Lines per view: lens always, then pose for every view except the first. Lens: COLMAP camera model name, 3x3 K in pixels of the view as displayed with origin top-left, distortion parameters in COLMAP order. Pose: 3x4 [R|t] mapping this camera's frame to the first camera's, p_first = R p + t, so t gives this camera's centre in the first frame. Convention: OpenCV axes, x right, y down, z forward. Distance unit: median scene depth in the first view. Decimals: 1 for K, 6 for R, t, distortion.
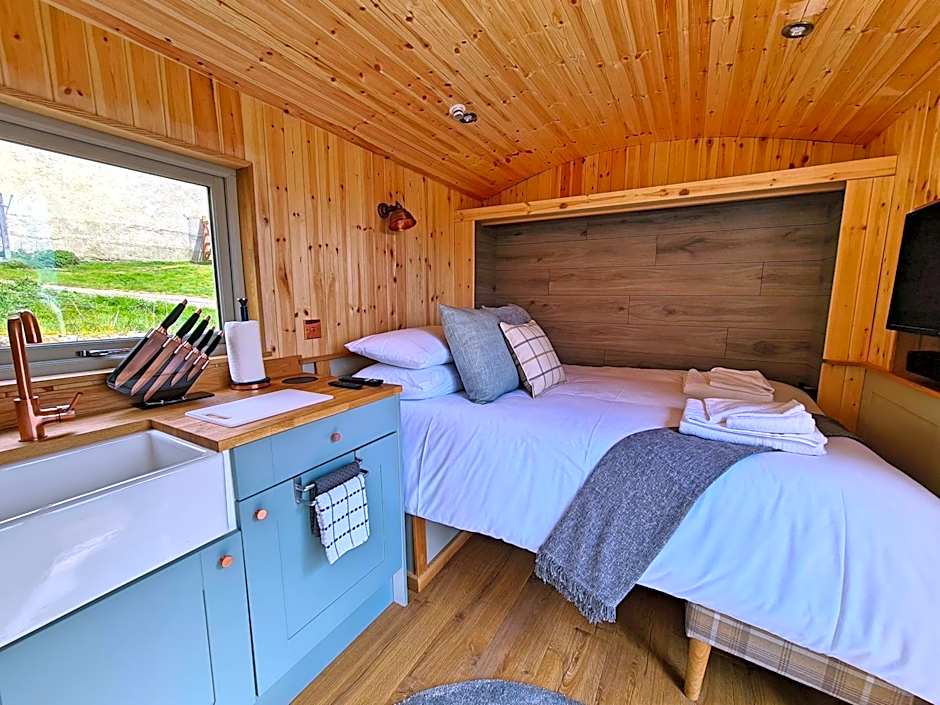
lens RADIAL K [[382.0, 0, 475.0], [0, 382.0, 355.4], [0, 0, 1]] dist [-0.003386, 0.000740]
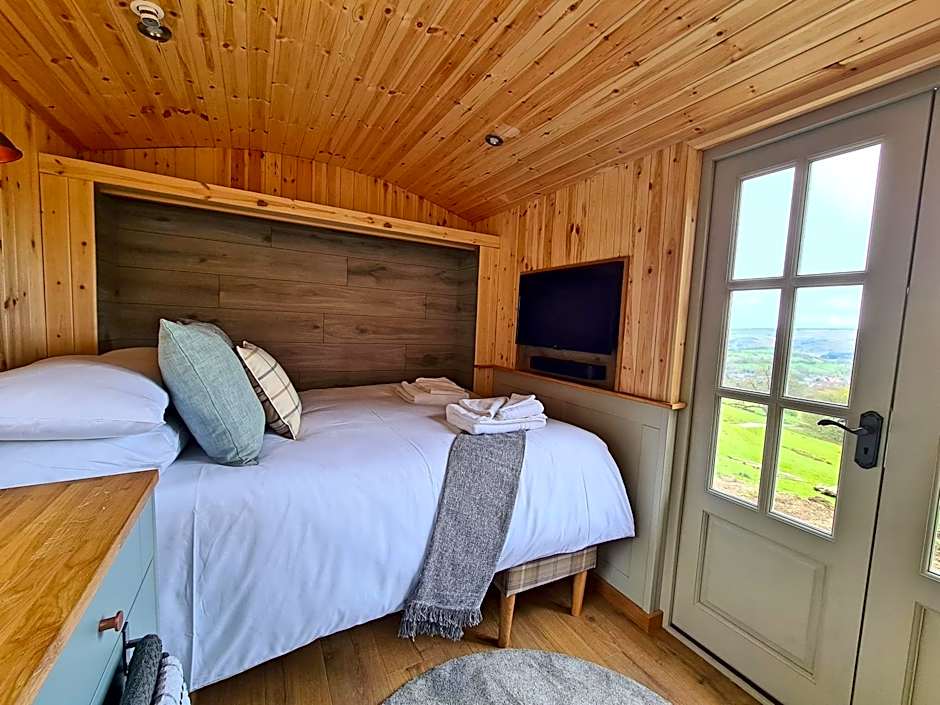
lens RADIAL K [[382.0, 0, 473.3], [0, 382.0, 353.6], [0, 0, 1]] dist [-0.003386, 0.000740]
pose [[0.512191, -0.047084, 0.857580, -0.330660], [0.084929, 0.996379, 0.003981, -0.038665], [-0.854662, 0.070794, 0.514335, 0.258784]]
